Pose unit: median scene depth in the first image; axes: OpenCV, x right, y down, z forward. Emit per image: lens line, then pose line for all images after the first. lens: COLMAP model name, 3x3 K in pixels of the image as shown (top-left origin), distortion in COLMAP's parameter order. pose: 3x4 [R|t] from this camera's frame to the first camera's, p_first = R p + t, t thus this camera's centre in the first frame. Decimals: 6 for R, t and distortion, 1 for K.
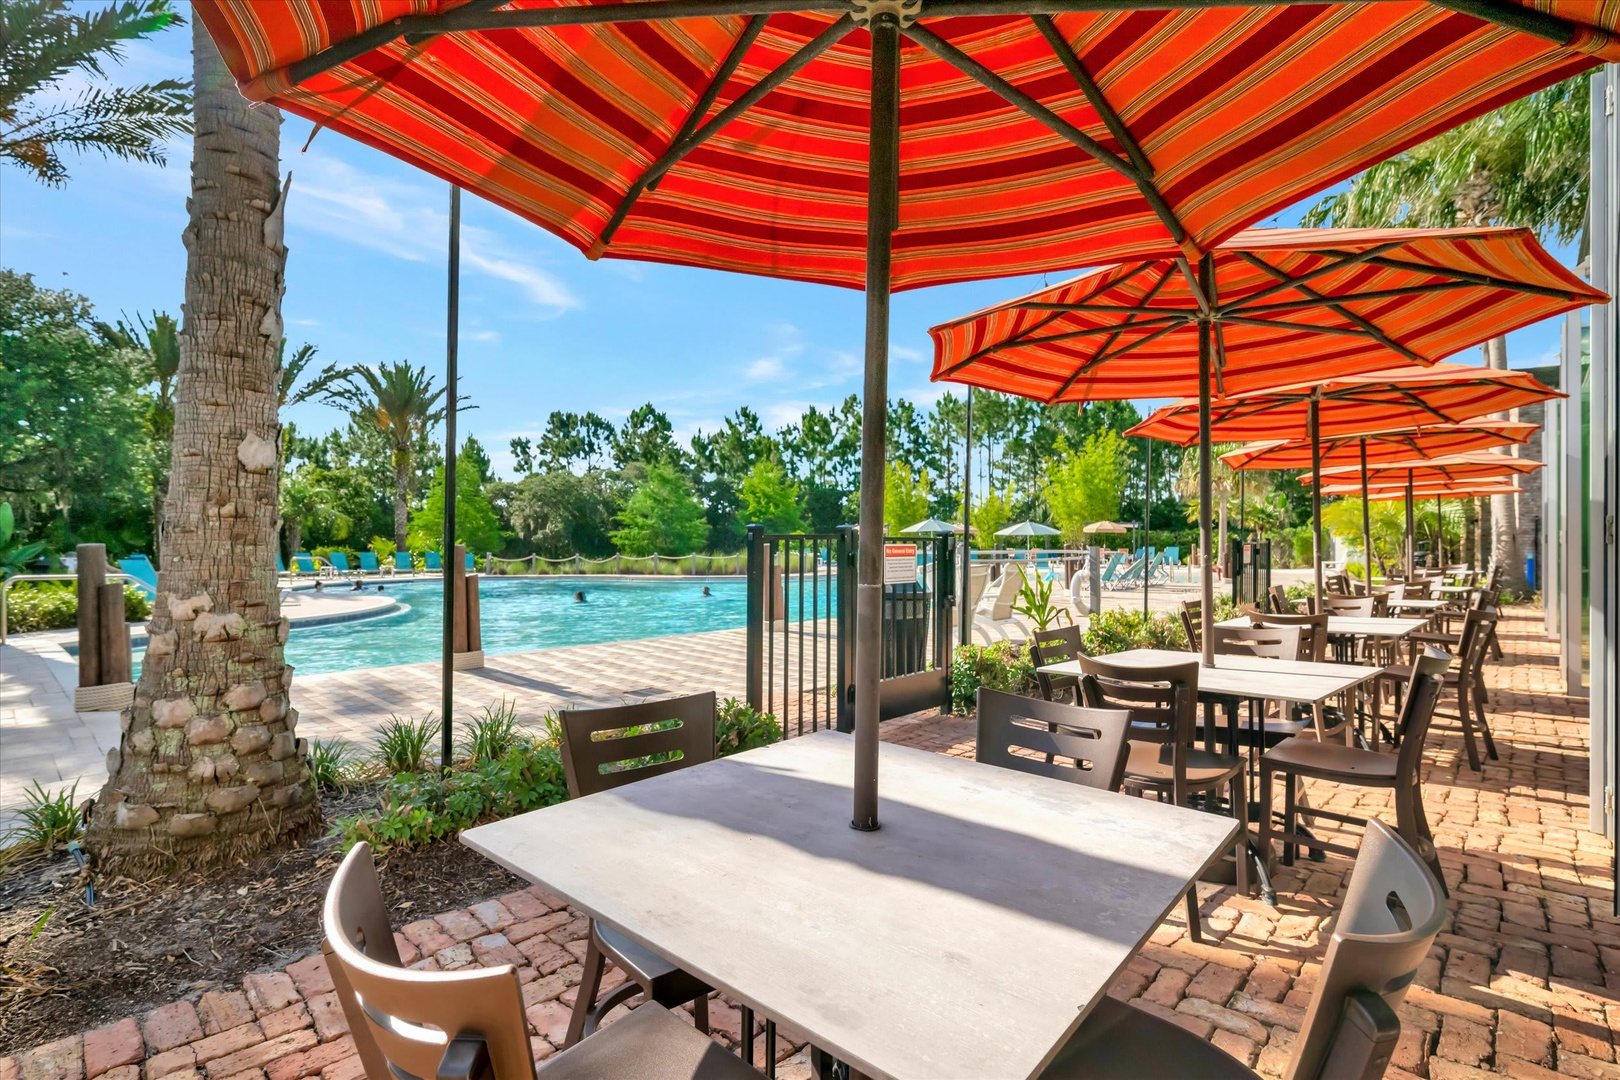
lens RADIAL K [[771.4, 0, 812.8], [0, 771.4, 541.8], [0, 0, 1]] dist [-0.002056, 0.001113]
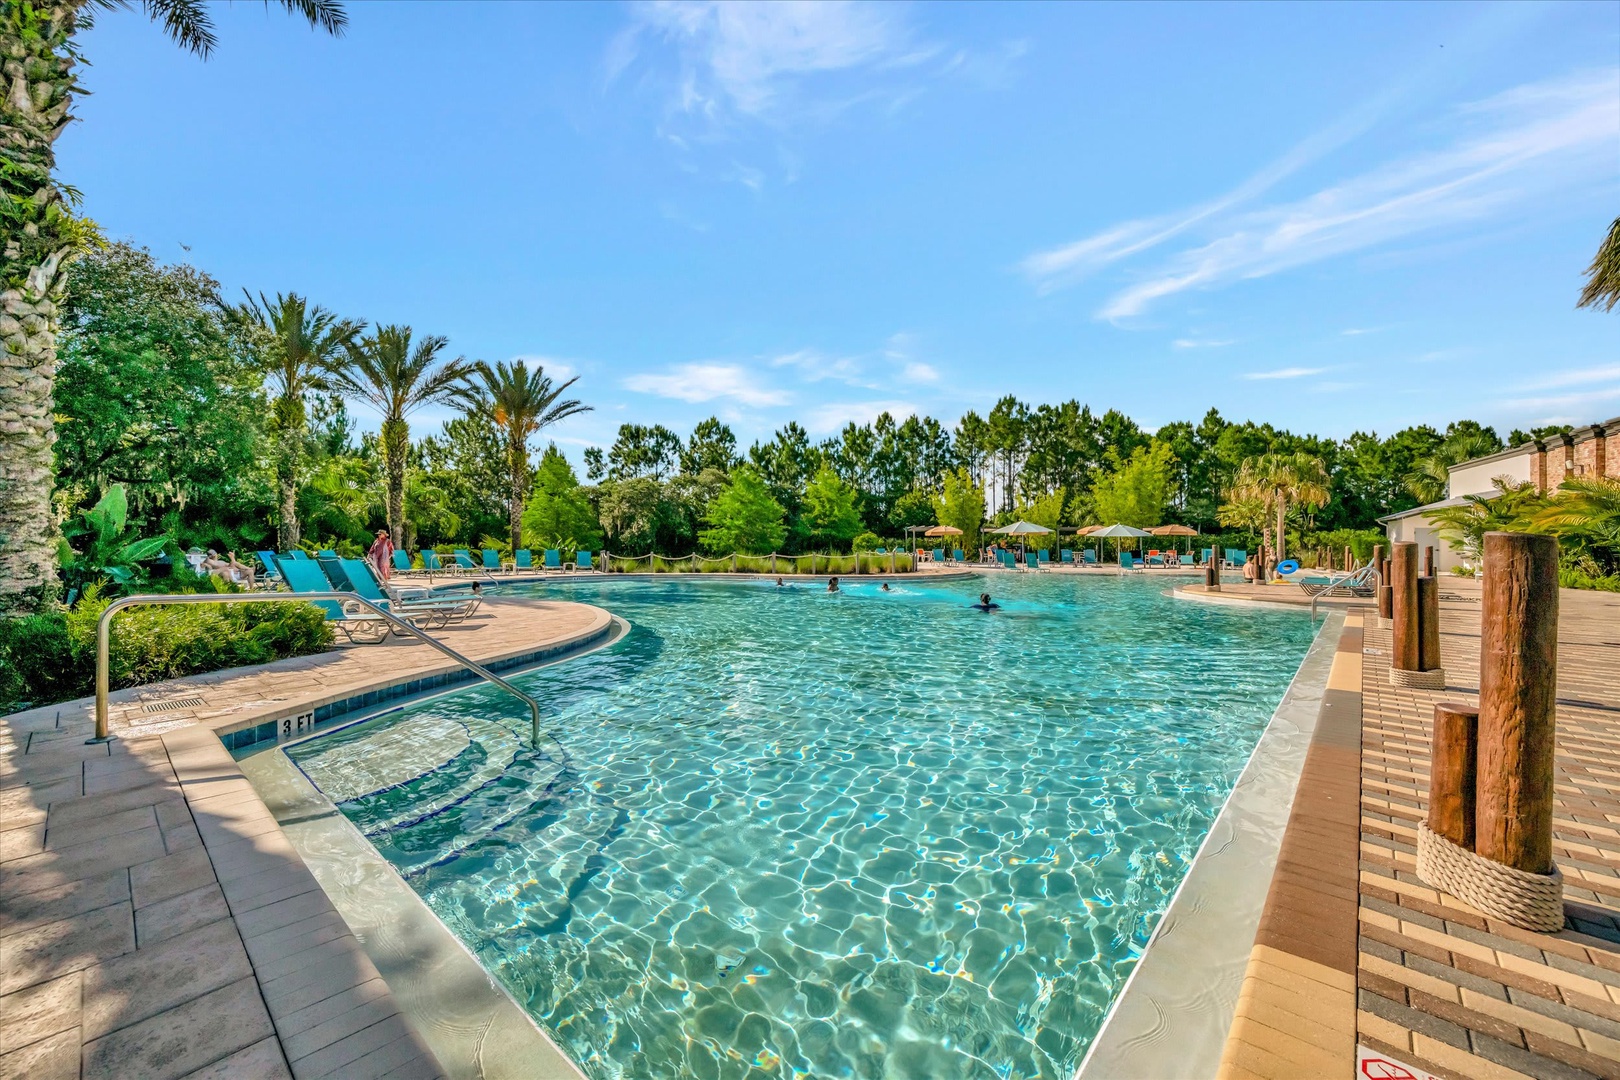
lens RADIAL K [[636.7, 0, 807.1], [0, 636.7, 538.2], [0, 0, 1]] dist [0.003825, -0.000086]
pose [[0.999901, 0.006589, 0.012460, -0.094376], [-0.006485, 0.999944, -0.008340, 0.001662], [-0.012515, 0.008258, 0.999888, 0.091331]]
